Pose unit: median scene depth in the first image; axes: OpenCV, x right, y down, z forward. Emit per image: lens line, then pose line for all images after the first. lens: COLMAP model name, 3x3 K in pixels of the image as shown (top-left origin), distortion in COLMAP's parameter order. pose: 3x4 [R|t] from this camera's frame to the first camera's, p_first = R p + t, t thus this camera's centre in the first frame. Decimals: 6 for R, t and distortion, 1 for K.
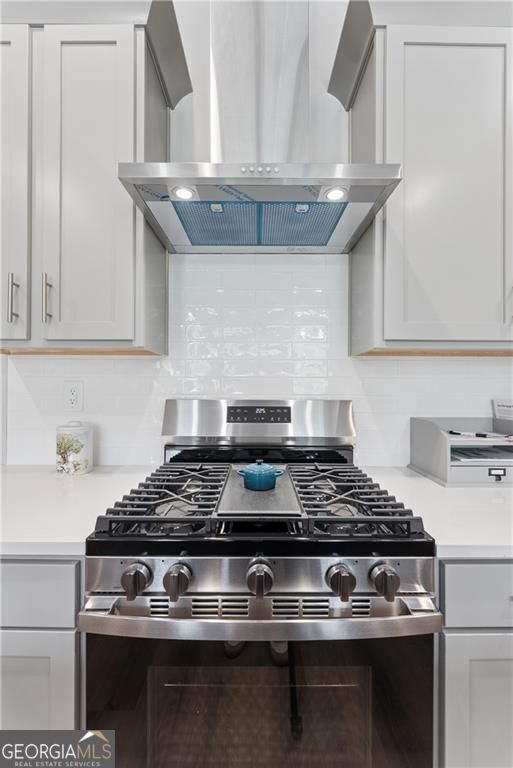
lens RADIAL K [[314.4, 0, 258.9], [0, 314.4, 383.8], [0, 0, 1]] dist [-0.001882, 0.001268]
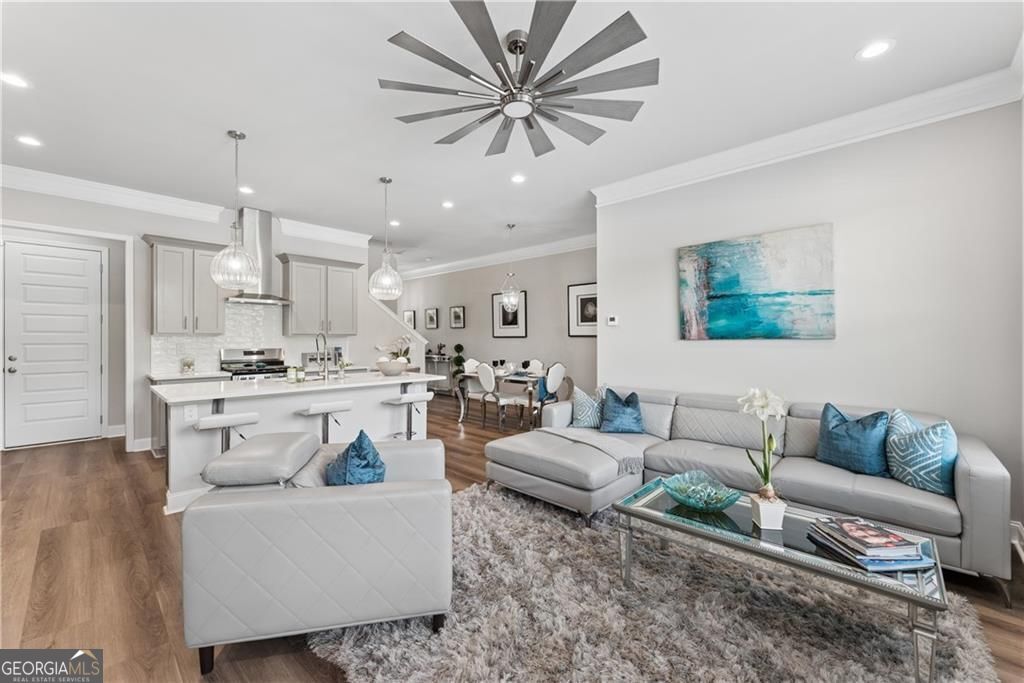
lens RADIAL K [[419.2, 0, 512.7], [0, 419.2, 340.9], [0, 0, 1]] dist [-0.001882, 0.001268]
pose [[0.694199, -0.006706, 0.719751, -1.428401], [-0.000839, 0.999948, 0.010125, -0.090460], [-0.719782, -0.007632, 0.694158, -4.535656]]
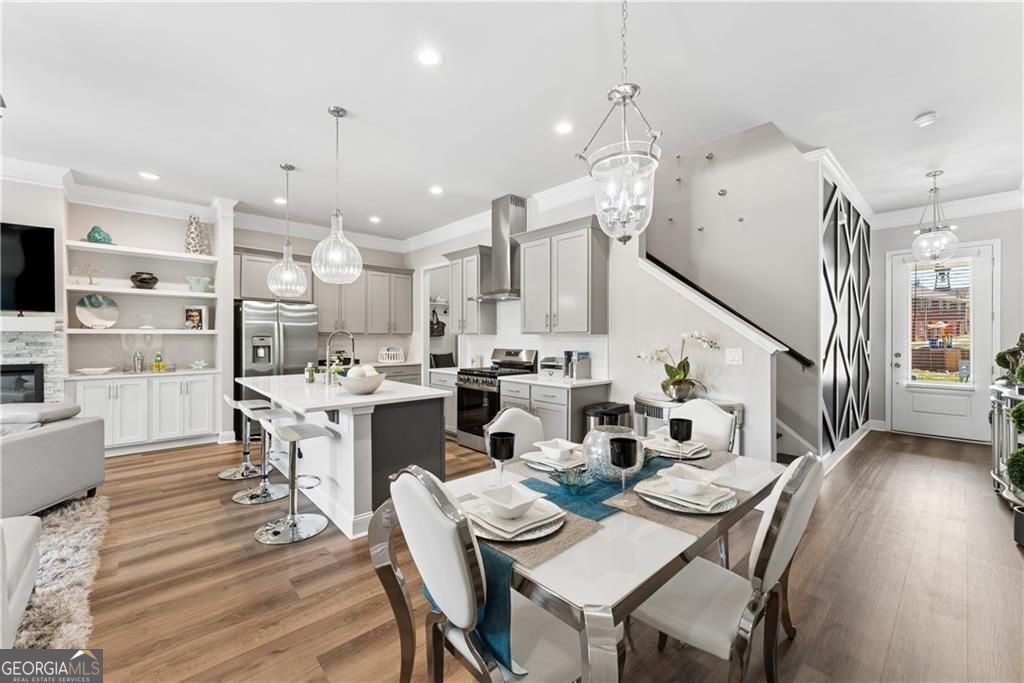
lens RADIAL K [[419.2, 0, 509.2], [0, 419.2, 338.3], [0, 0, 1]] dist [-0.001882, 0.001268]
pose [[0.668040, -0.000203, -0.744125, 3.332625], [0.002595, 0.999995, 0.002056, -0.073610], [0.744121, -0.003304, 0.668037, -1.968522]]
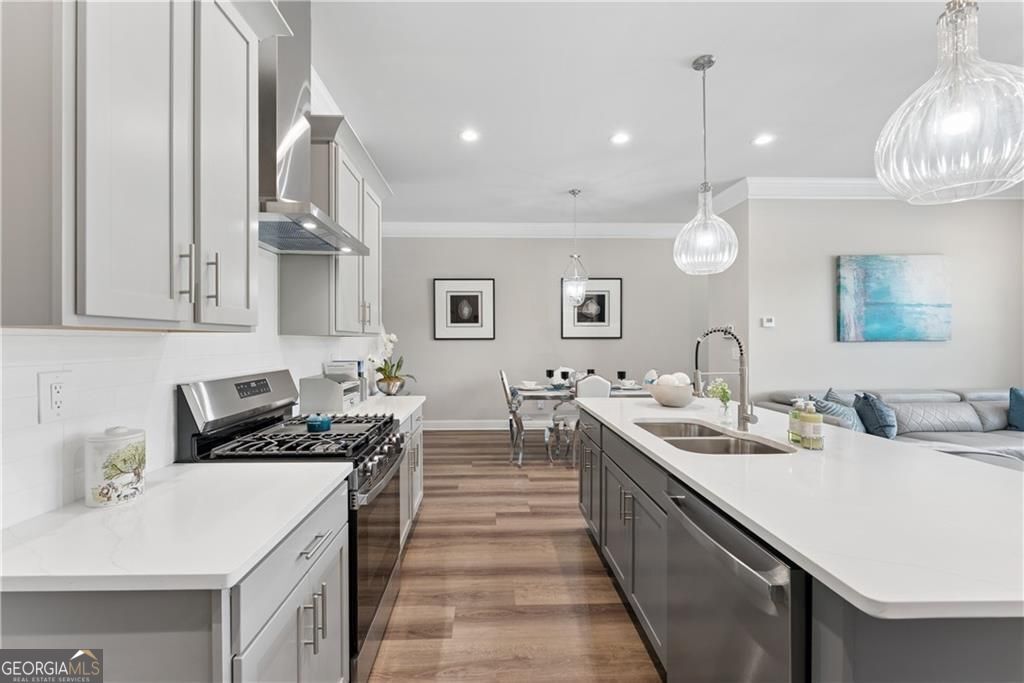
lens RADIAL K [[419.2, 0, 495.8], [0, 419.2, 339.7], [0, 0, 1]] dist [-0.001882, 0.001268]
pose [[-0.021846, -0.002072, 0.999759, -1.629354], [-0.001369, 0.999997, 0.002042, -0.086409], [-0.999760, -0.001324, -0.021849, 0.174945]]
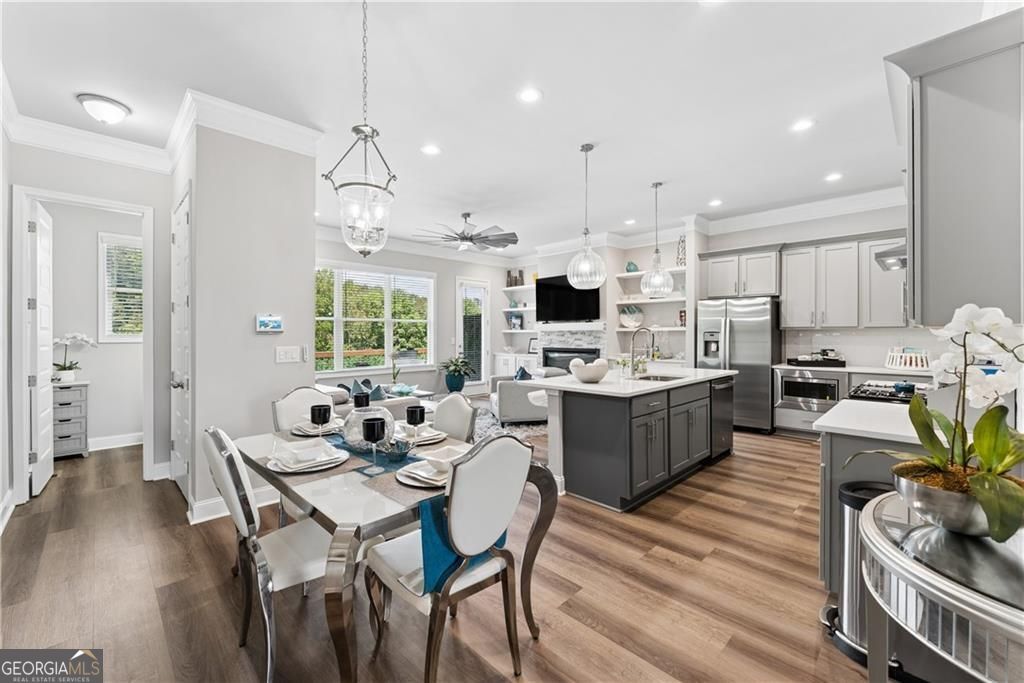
lens RADIAL K [[419.2, 0, 507.1], [0, 419.2, 332.0], [0, 0, 1]] dist [-0.001882, 0.001268]
pose [[-0.713511, -0.002394, -0.700640, 3.329478], [0.005037, 0.999951, -0.008546, -0.063564], [0.700626, -0.009627, -0.713464, 0.942492]]
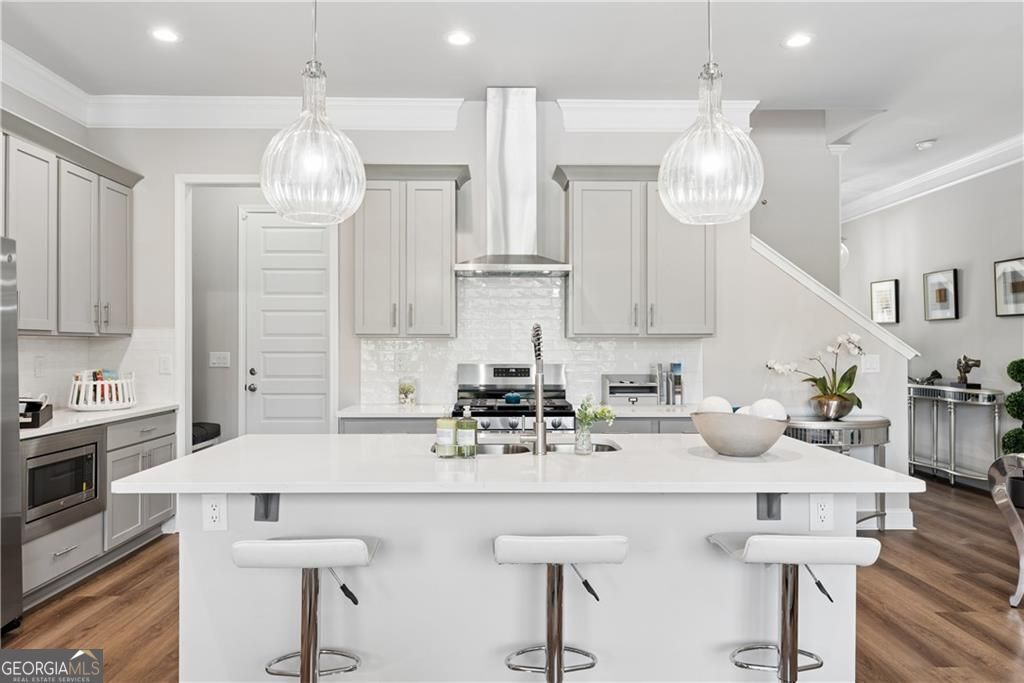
lens RADIAL K [[687.6, 0, 510.3], [0, 687.6, 341.6], [0, 0, 1]] dist [0.003942, 0.002330]
pose [[0.999865, -0.003440, 0.016071, -0.072310], [0.003513, 0.999984, -0.004501, -0.060708], [-0.016055, 0.004557, 0.999861, -3.037934]]
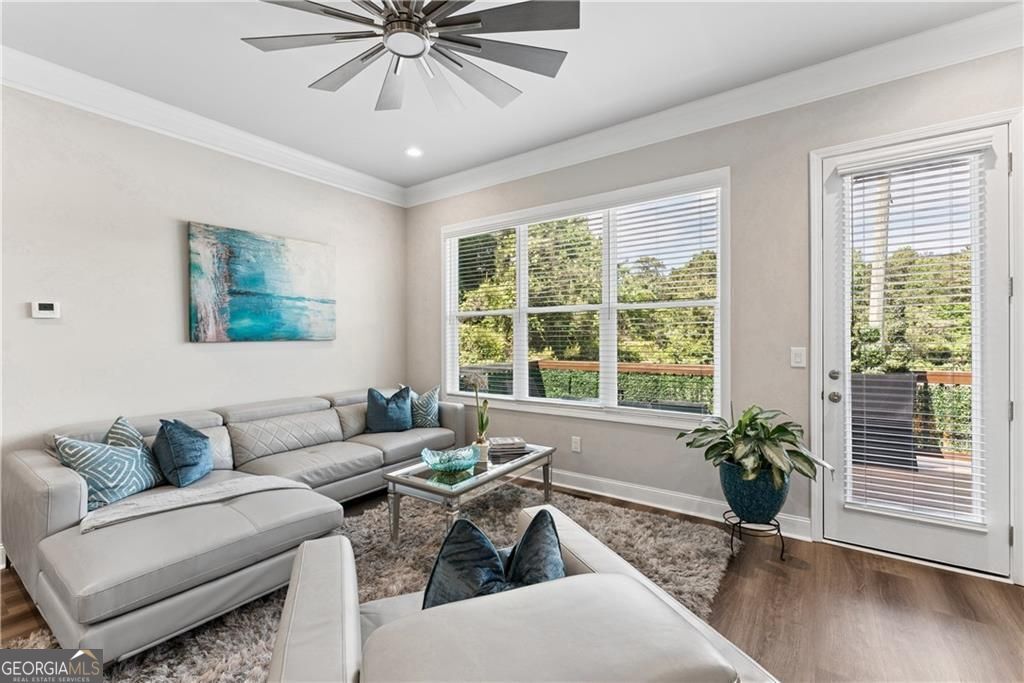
lens RADIAL K [[442.6, 0, 506.8], [0, 442.6, 337.4], [0, 0, 1]] dist [0.002635, -0.001962]
pose [[-0.811806, 0.004690, 0.583908, -1.213553], [0.002833, 0.999988, -0.004092, -0.080665], [-0.583920, -0.001667, -0.811809, -1.926899]]
